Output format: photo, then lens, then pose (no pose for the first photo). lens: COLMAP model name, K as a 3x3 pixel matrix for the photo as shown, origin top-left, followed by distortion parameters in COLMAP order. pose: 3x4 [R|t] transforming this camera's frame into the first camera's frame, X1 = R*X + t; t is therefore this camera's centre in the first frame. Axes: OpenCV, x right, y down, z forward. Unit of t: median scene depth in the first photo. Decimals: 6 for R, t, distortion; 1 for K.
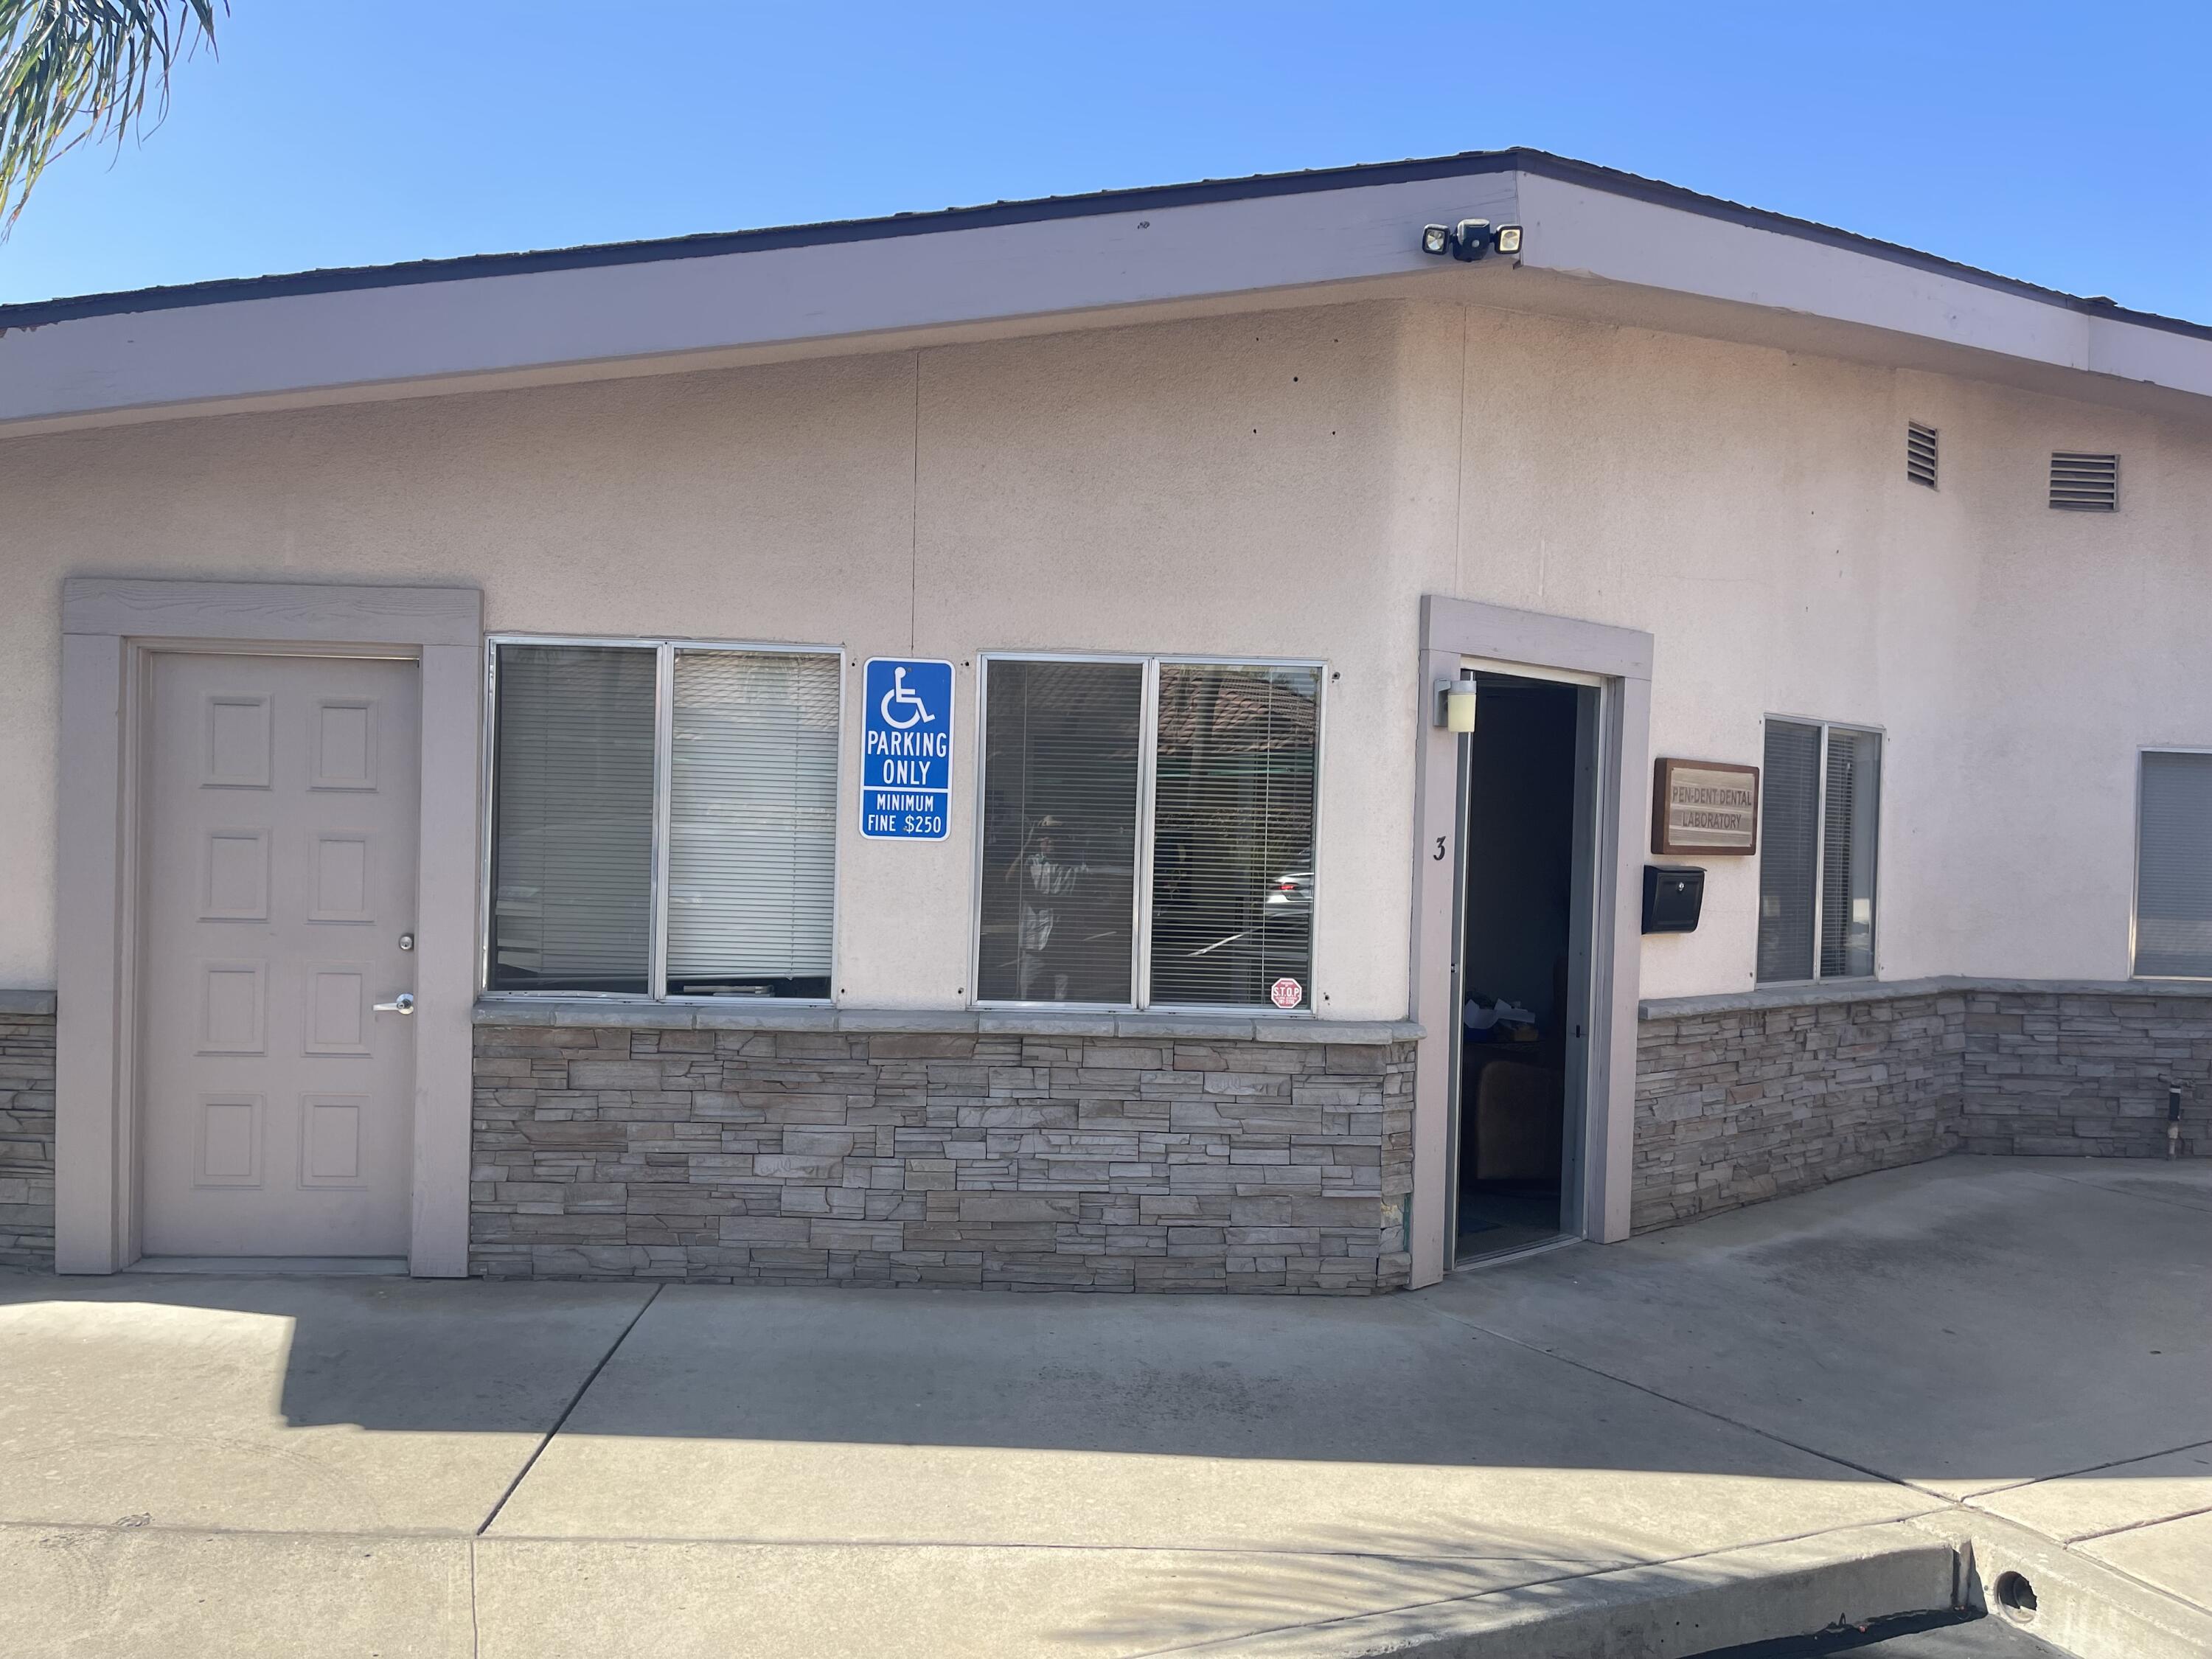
lens RADIAL K [[1640.1, 0, 1042.2], [0, 1640.1, 823.5], [0, 0, 1]] dist [0.063980, -0.081324]
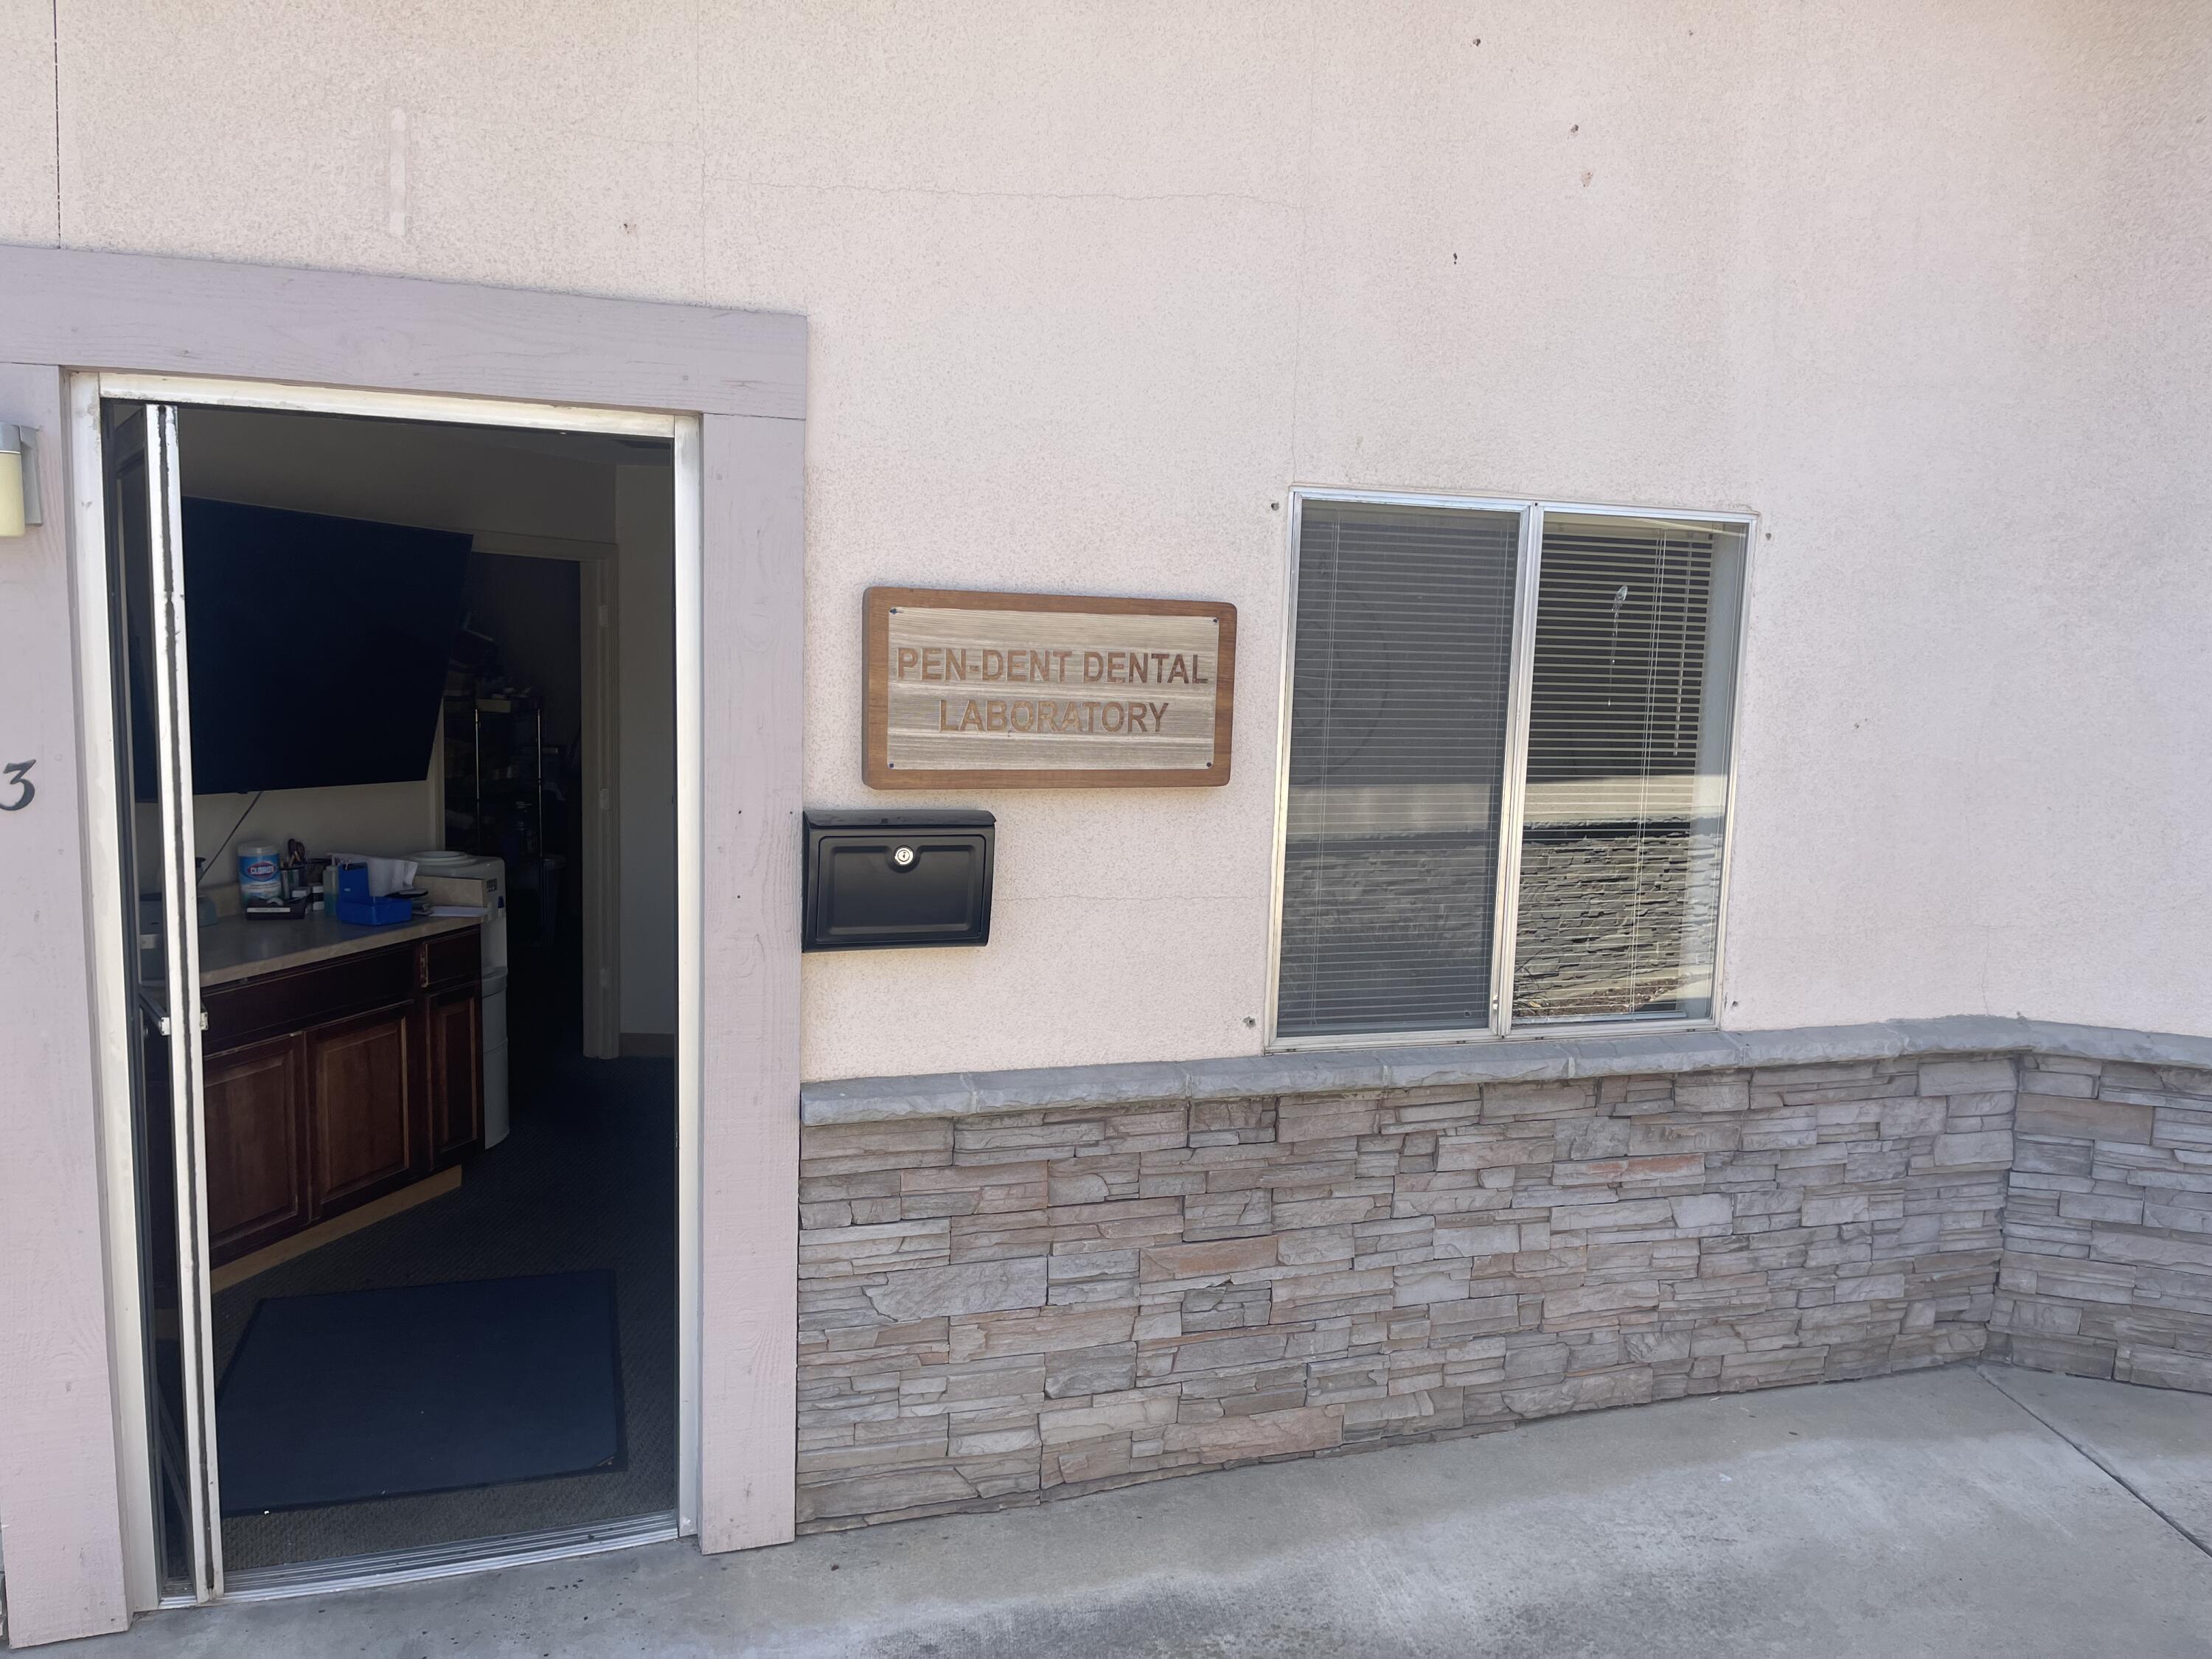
lens RADIAL K [[1640.1, 0, 1042.2], [0, 1640.1, 823.5], [0, 0, 1]] dist [0.063980, -0.081324]
pose [[0.932181, 0.036467, -0.360152, 0.507755], [-0.000825, 0.995124, 0.098625, -0.015792], [0.361992, -0.091640, 0.927666, 0.488124]]
